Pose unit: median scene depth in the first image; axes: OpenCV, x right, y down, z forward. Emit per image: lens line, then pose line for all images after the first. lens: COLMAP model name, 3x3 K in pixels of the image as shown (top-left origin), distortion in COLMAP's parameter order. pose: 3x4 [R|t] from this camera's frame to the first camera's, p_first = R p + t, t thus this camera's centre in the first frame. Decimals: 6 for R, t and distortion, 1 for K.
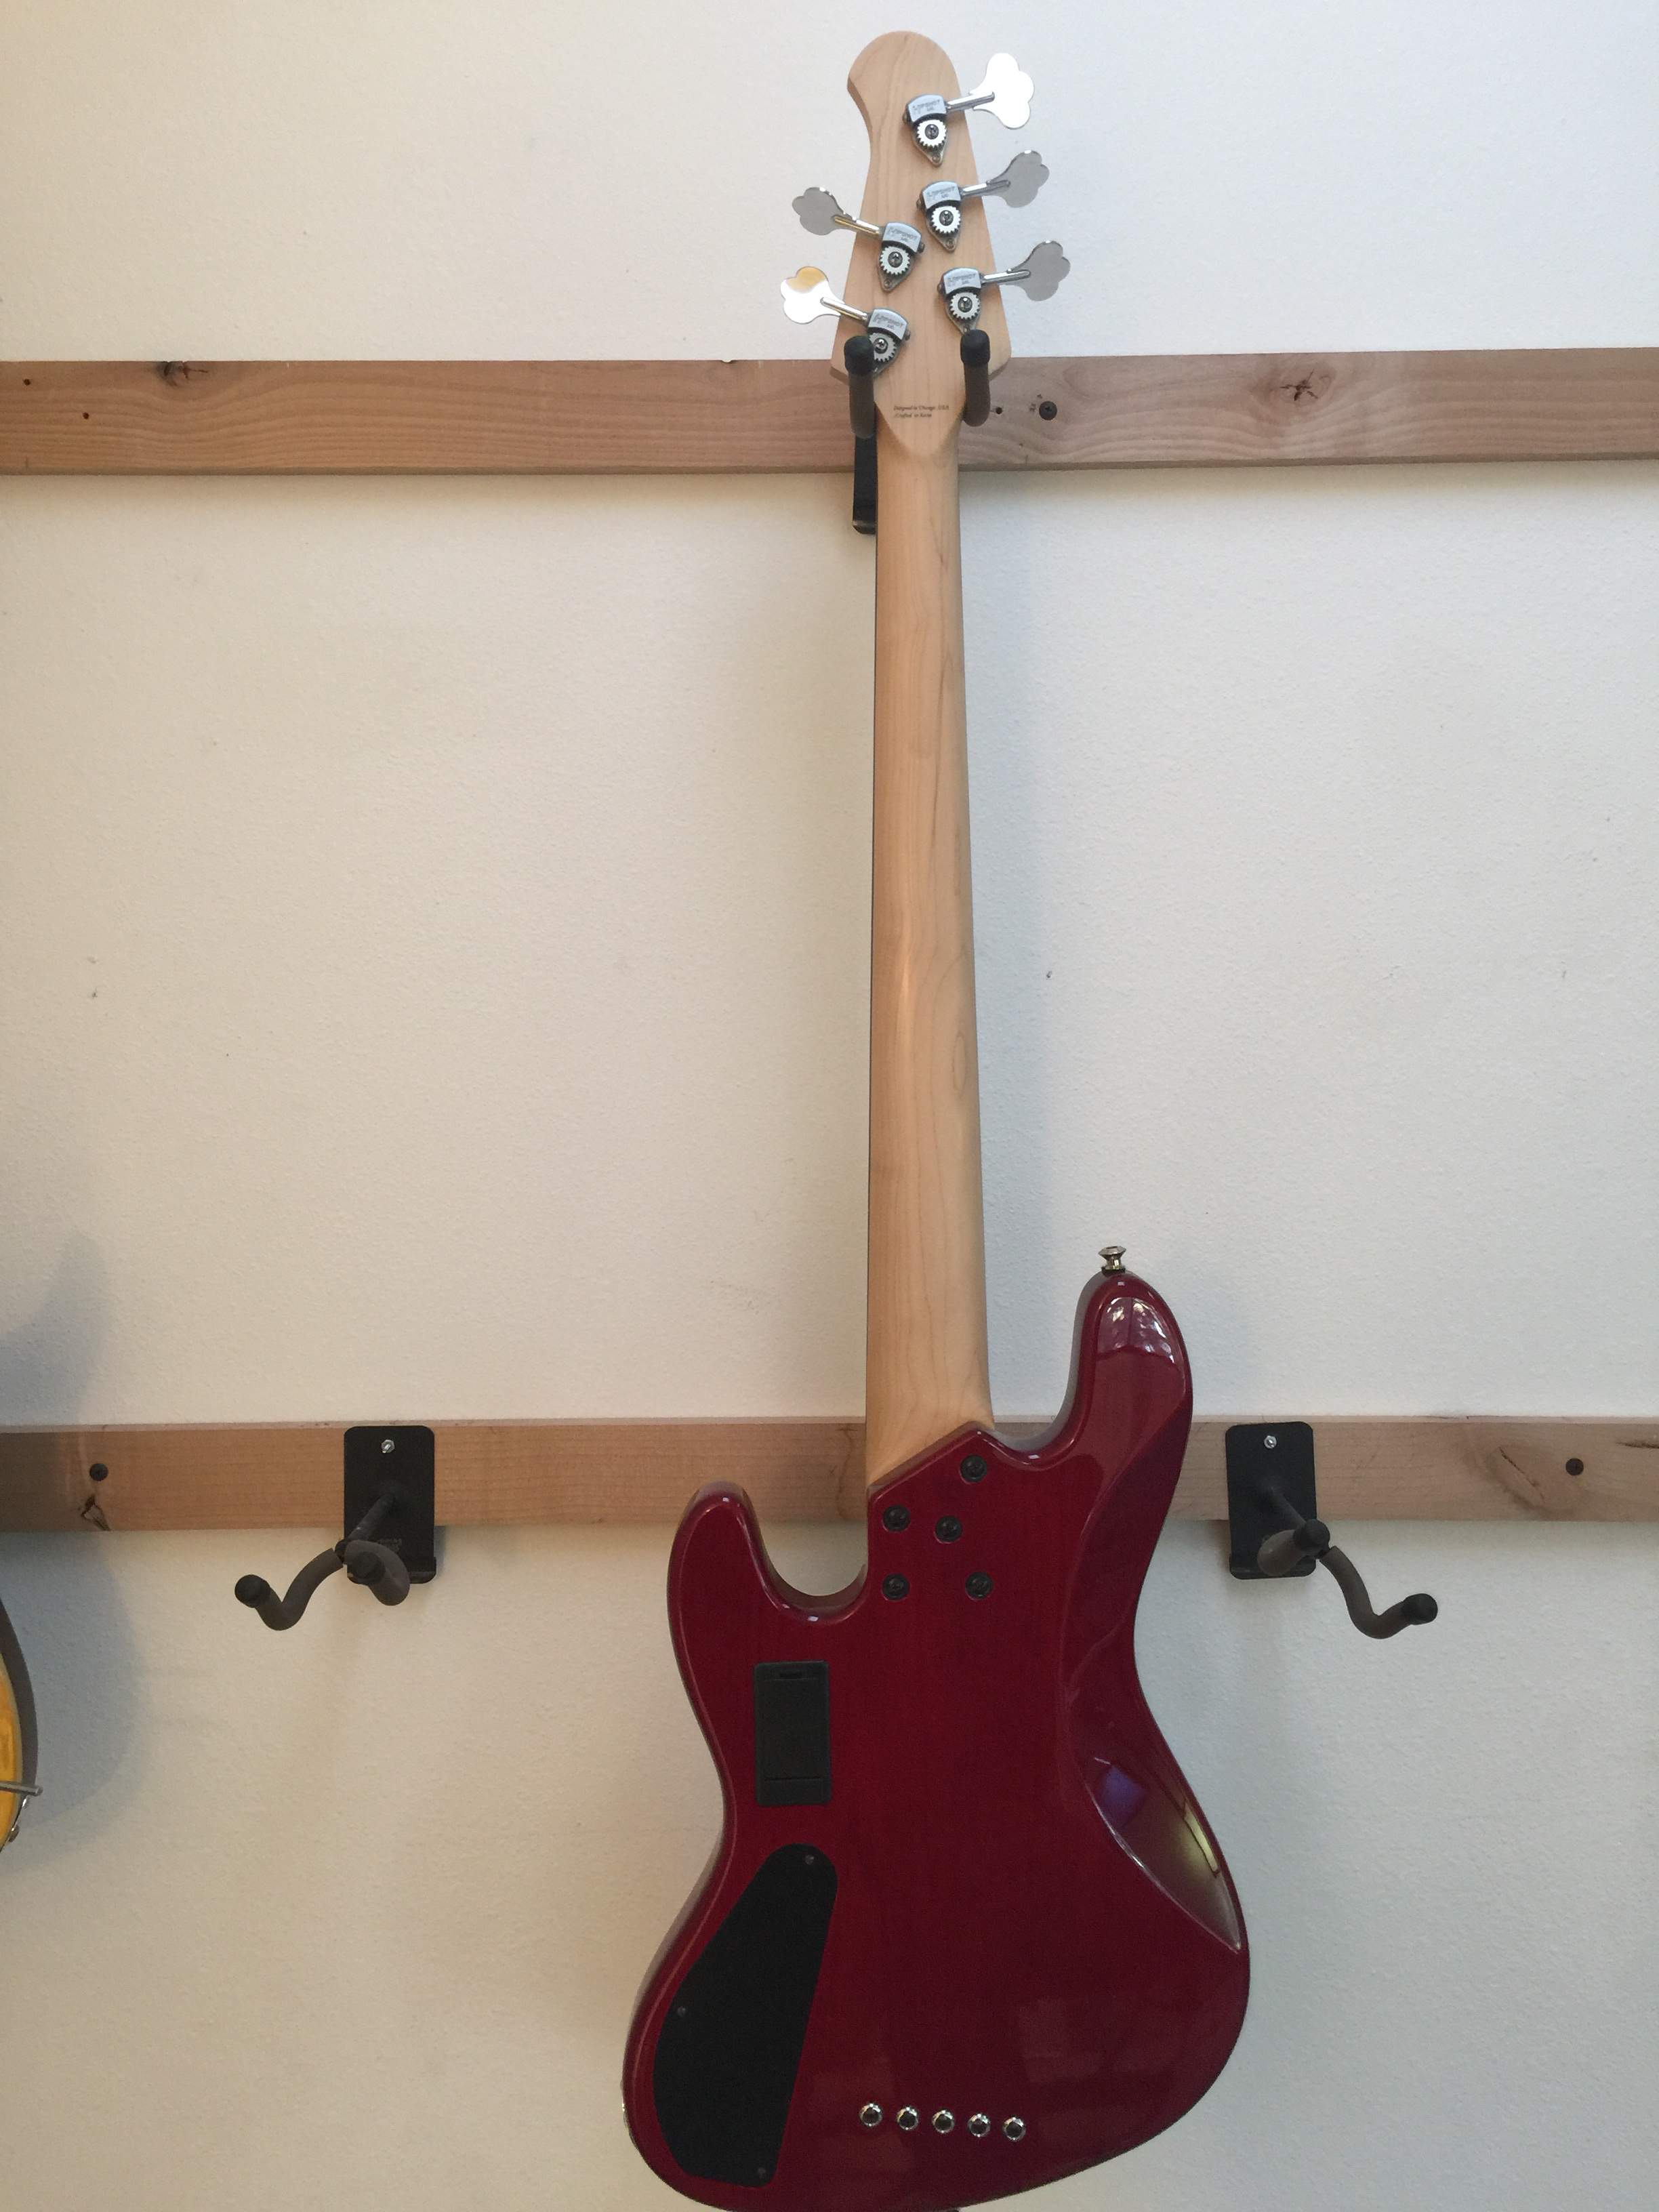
lens RADIAL K [[1811.5, 0, 829.5], [0, 1811.5, 1106.0], [0, 0, 1]] dist [0.050377, -0.089579]
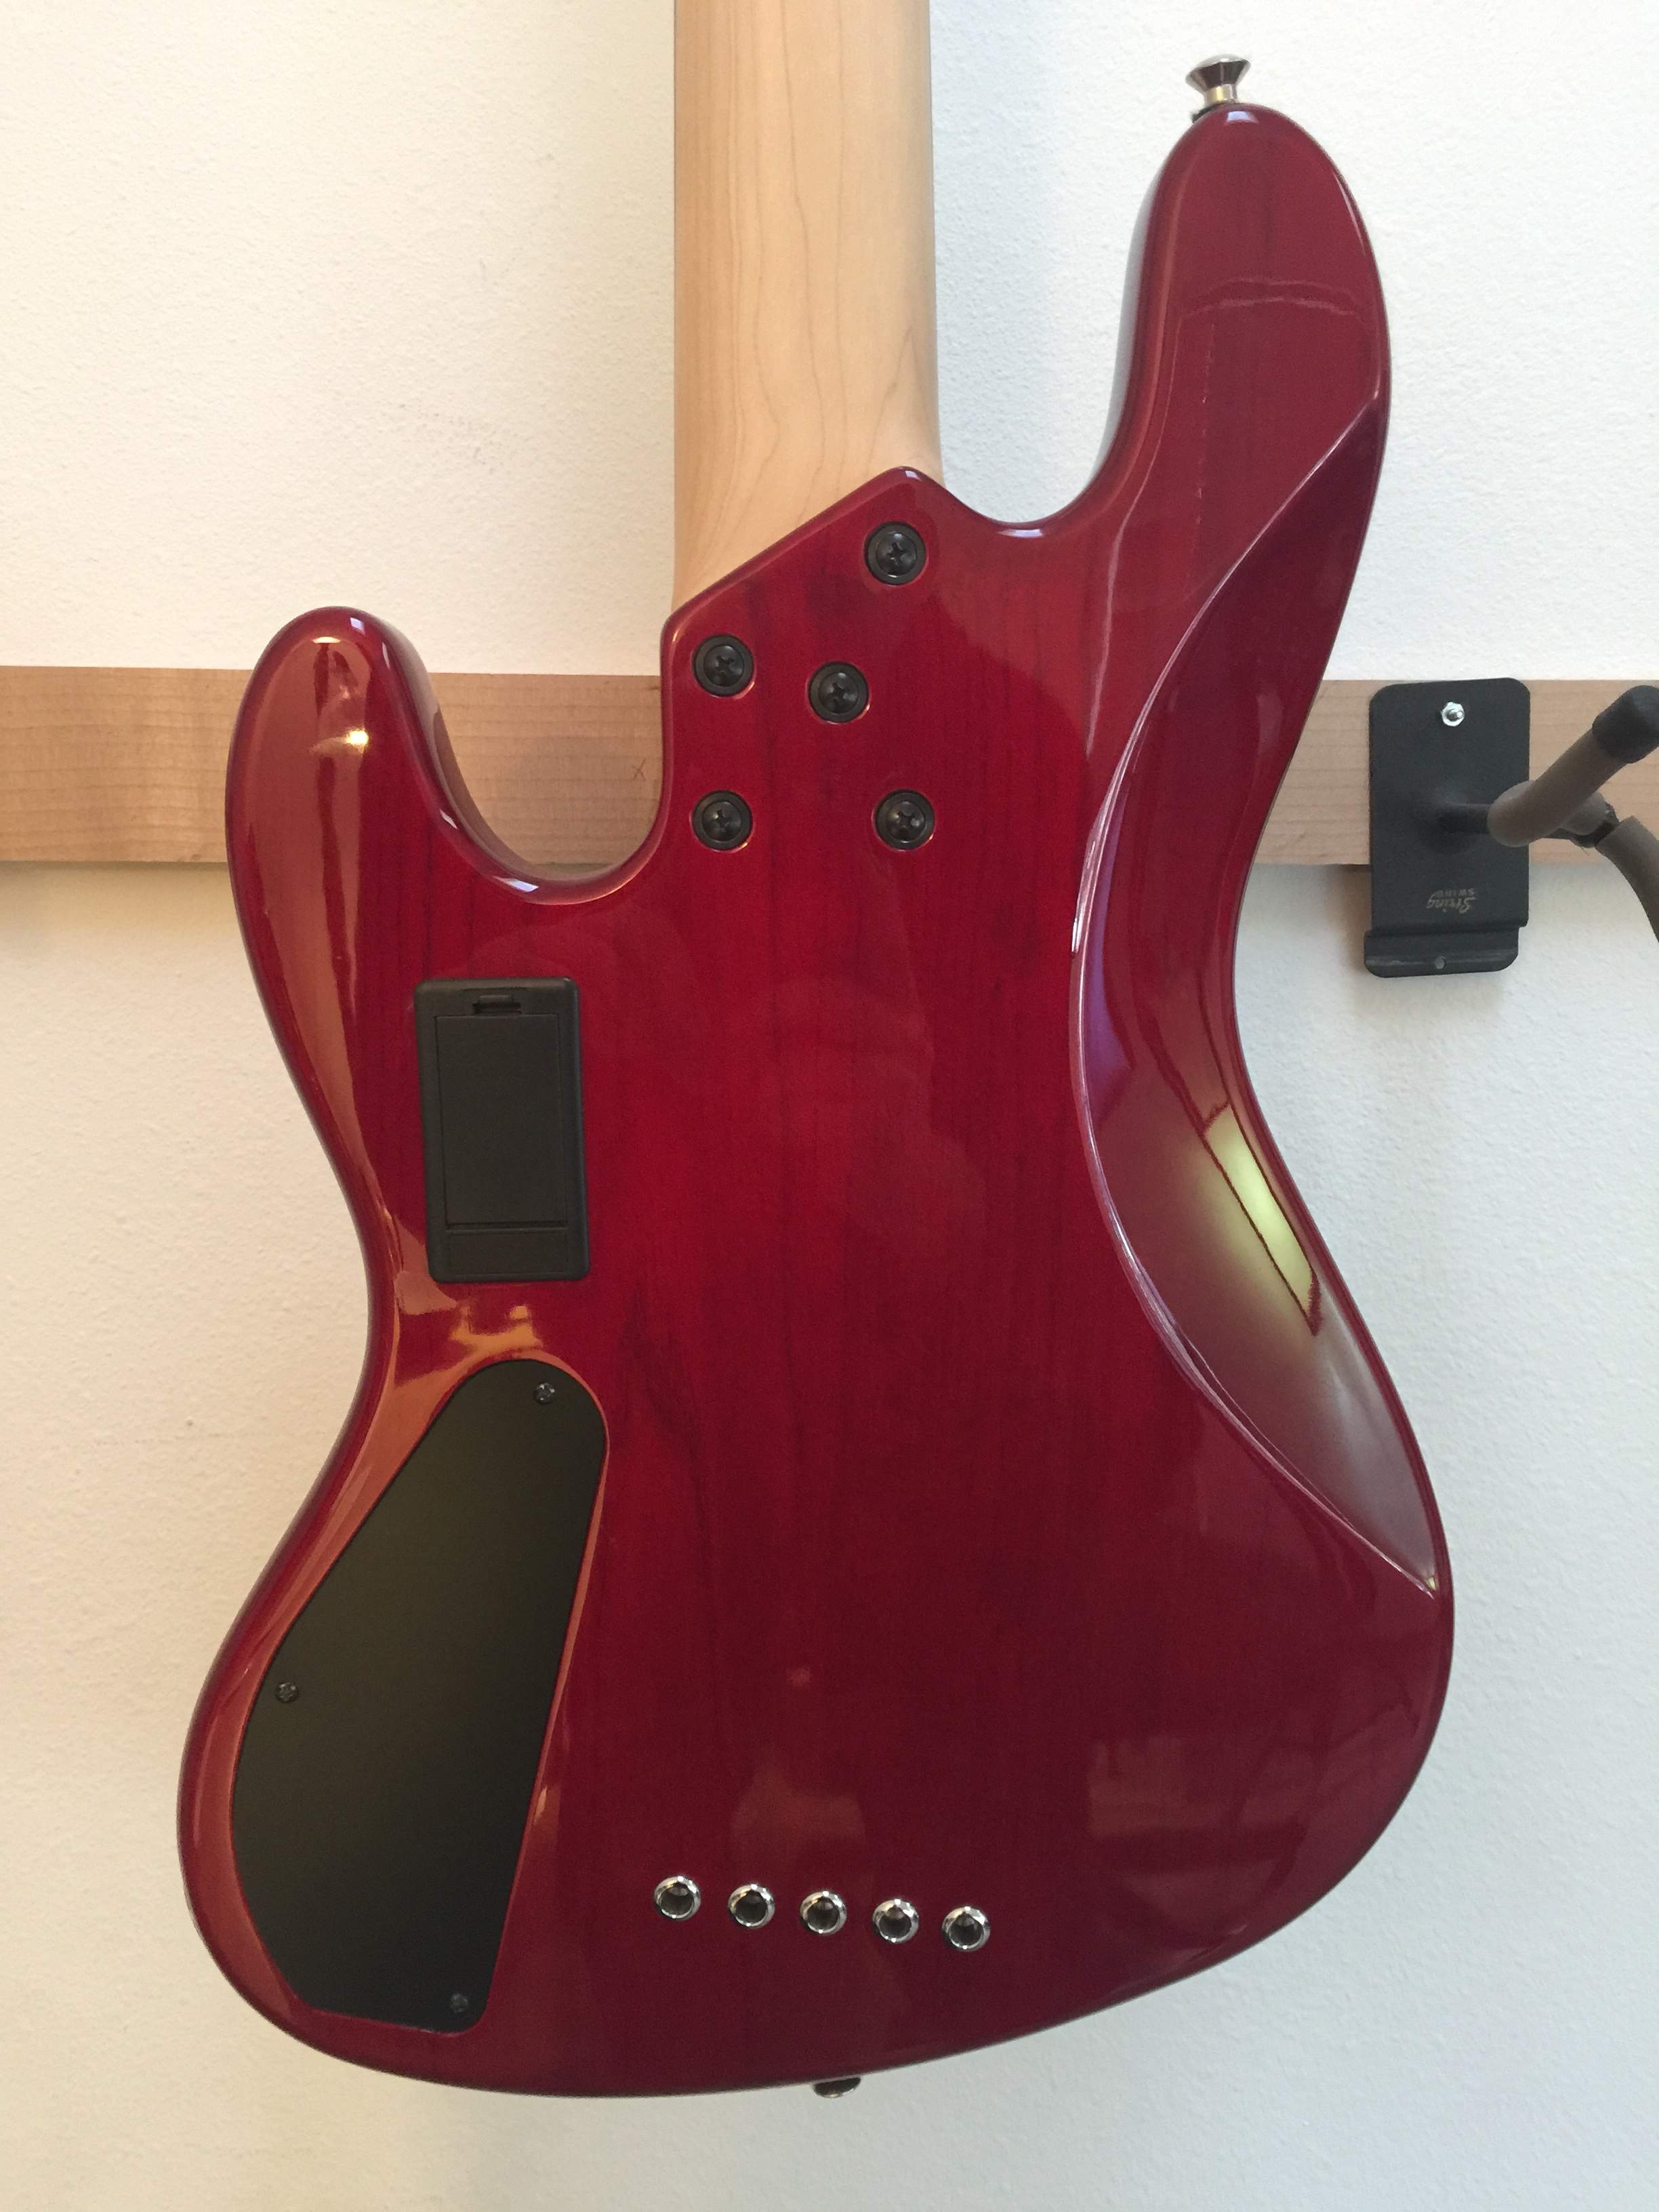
lens RADIAL K [[1811.5, 0, 829.5], [0, 1811.5, 1106.0], [0, 0, 1]] dist [0.050377, -0.089579]
pose [[0.999818, 0.002368, 0.018931, 0.045242], [-0.004629, 0.992729, 0.120285, 0.234153], [-0.018508, -0.120351, 0.992559, 0.447827]]
